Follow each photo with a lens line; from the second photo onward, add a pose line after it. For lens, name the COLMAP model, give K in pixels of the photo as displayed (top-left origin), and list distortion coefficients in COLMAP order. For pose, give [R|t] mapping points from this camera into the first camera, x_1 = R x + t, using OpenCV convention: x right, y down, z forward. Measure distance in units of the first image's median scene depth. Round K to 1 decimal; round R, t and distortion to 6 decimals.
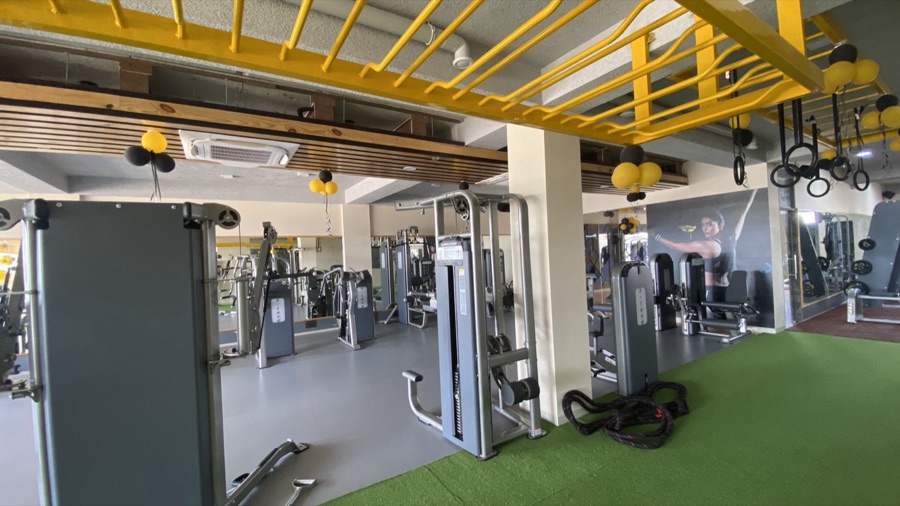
lens RADIAL K [[366.6, 0, 449.8], [0, 366.6, 256.6], [0, 0, 1]] dist [0.067431, -0.044514]
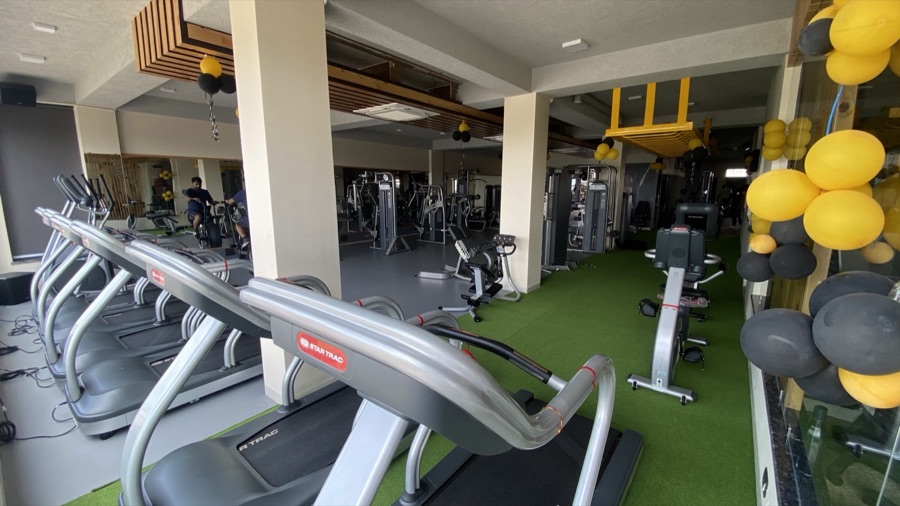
lens RADIAL K [[366.6, 0, 449.8], [0, 366.6, 256.6], [0, 0, 1]] dist [0.067431, -0.044514]
pose [[0.938432, -0.018696, 0.344959, -0.526732], [-0.039876, 0.985998, 0.161917, 0.026045], [-0.343156, -0.165704, 0.924546, -0.341709]]
